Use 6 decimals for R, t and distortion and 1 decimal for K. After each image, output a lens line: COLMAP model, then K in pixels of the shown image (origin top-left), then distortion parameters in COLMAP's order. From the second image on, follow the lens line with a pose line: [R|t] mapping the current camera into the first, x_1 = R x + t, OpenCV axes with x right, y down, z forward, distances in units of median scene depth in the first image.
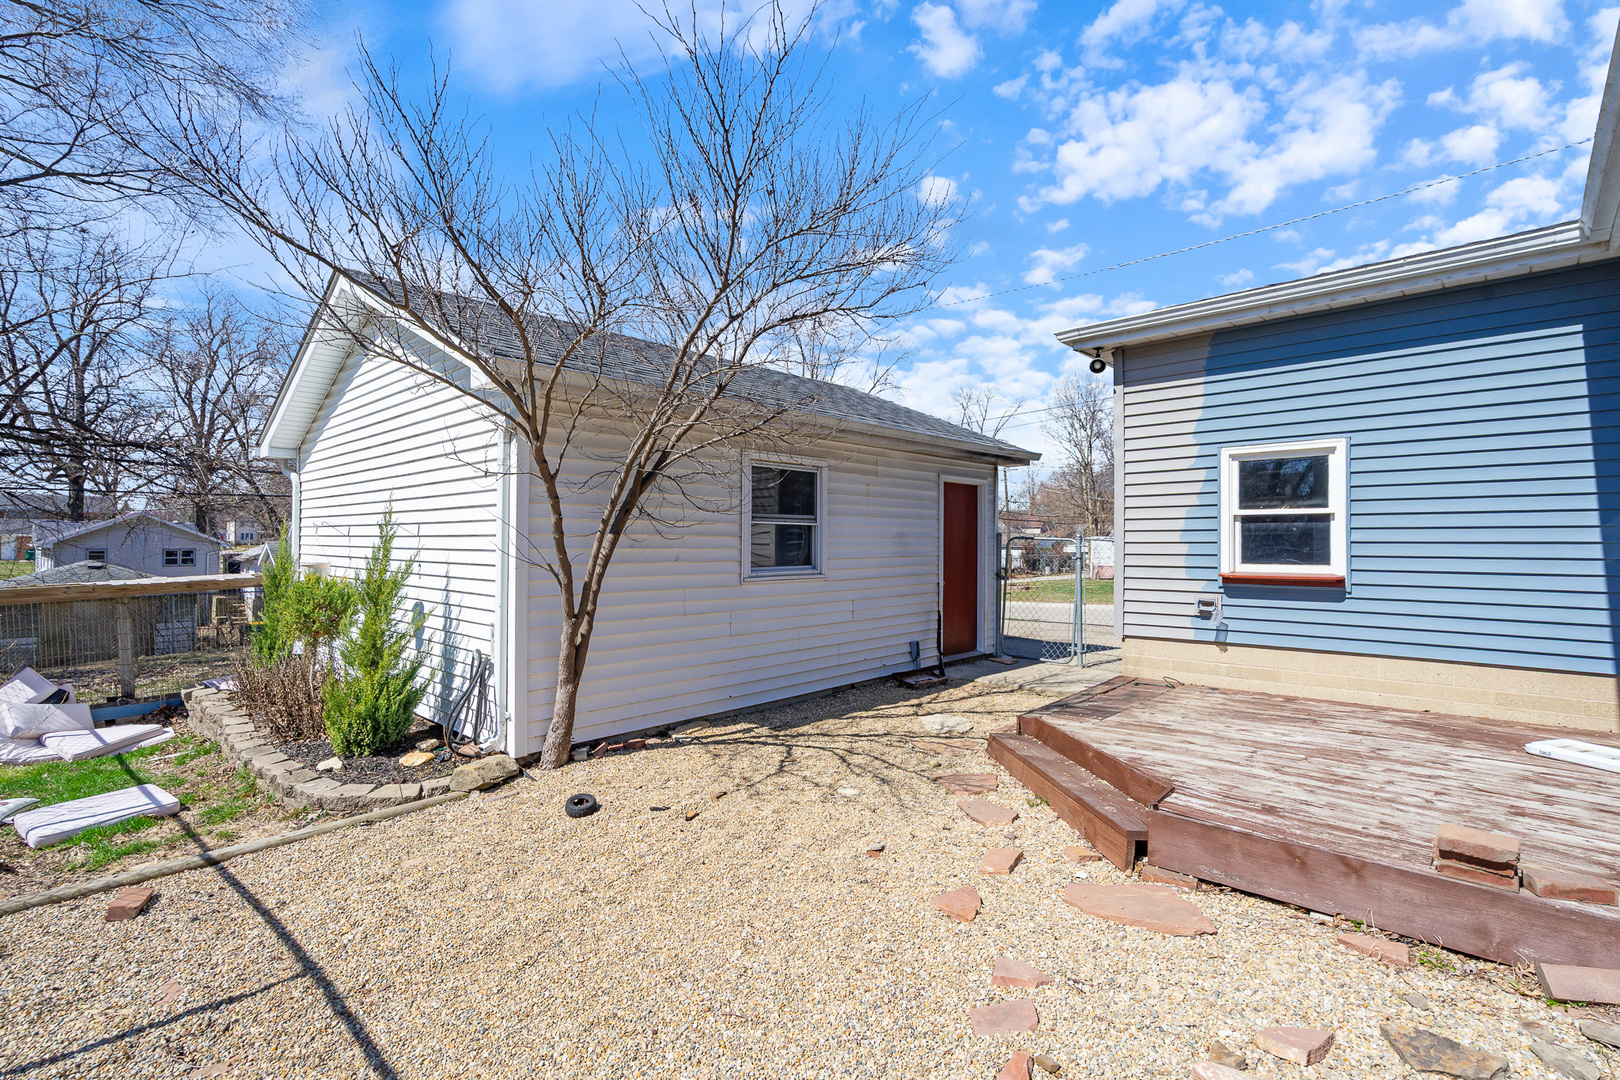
lens RADIAL K [[745.8, 0, 810.0], [0, 745.8, 540.0], [0, 0, 1]] dist [0.000655, 0.000499]
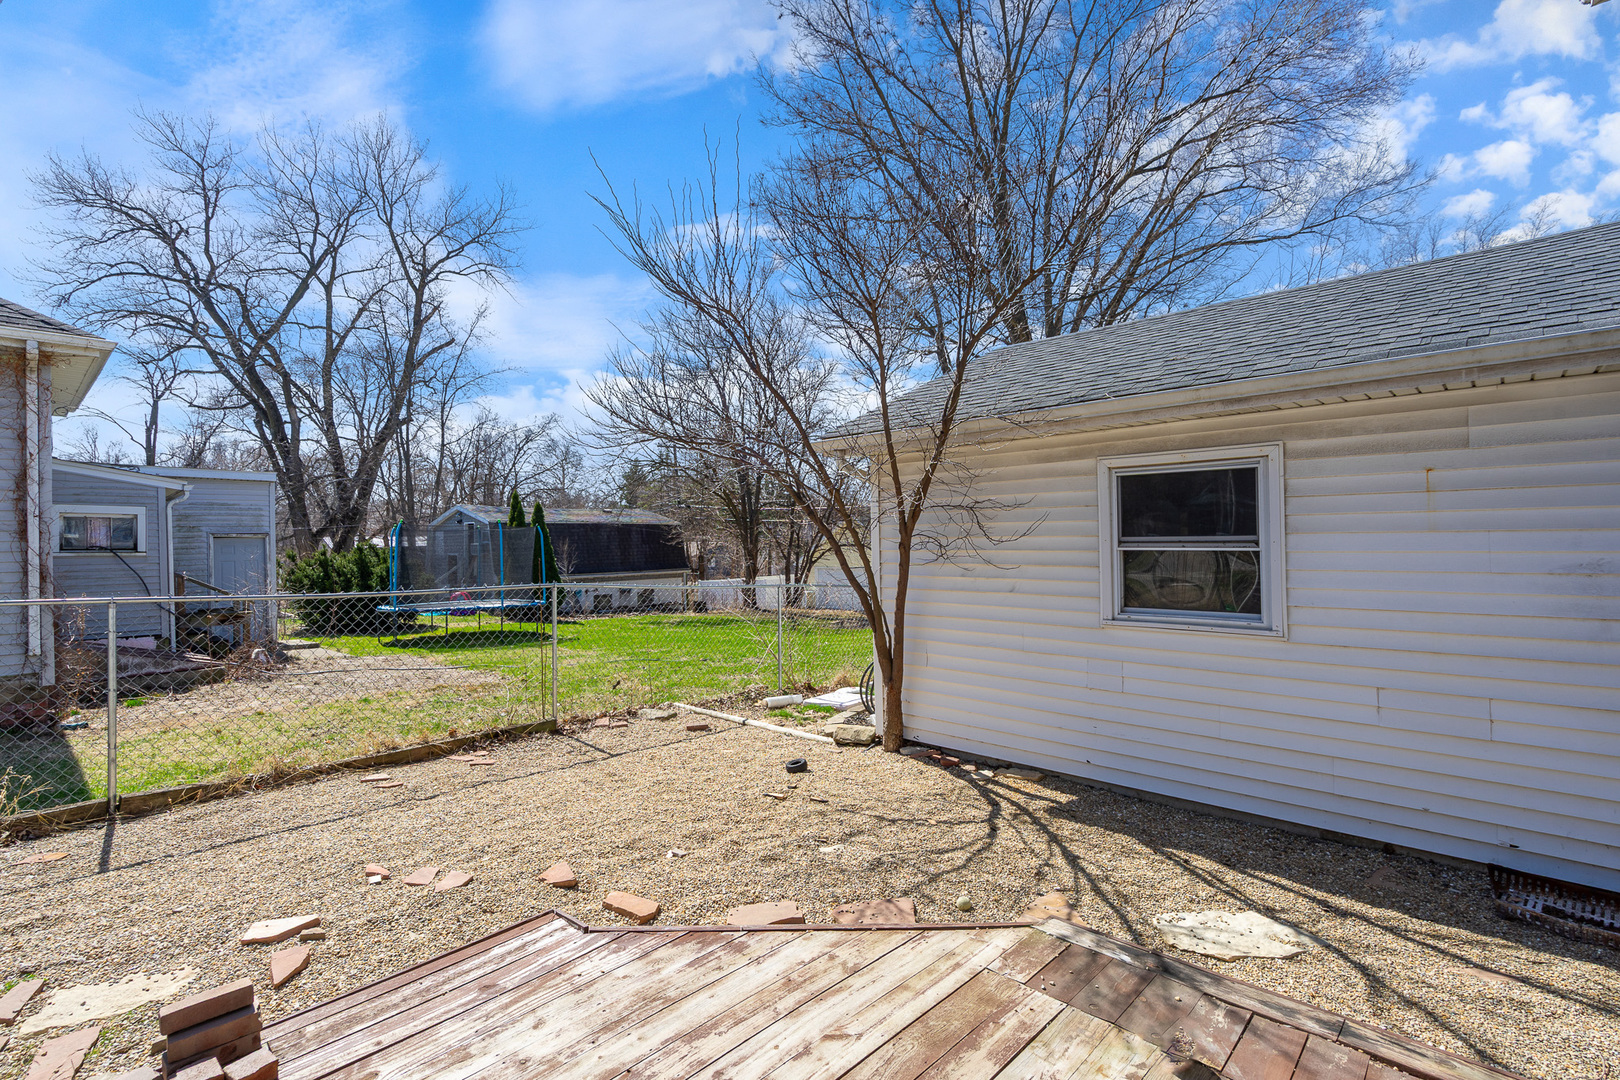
lens RADIAL K [[752.7, 0, 806.7], [0, 752.7, 531.4], [0, 0, 1]] dist [0.001226, 0.001185]
pose [[-0.022259, -0.005091, -0.999739, 0.813175], [0.019580, 0.999793, -0.005528, -0.050380], [0.999560, -0.019698, -0.022155, 0.800562]]
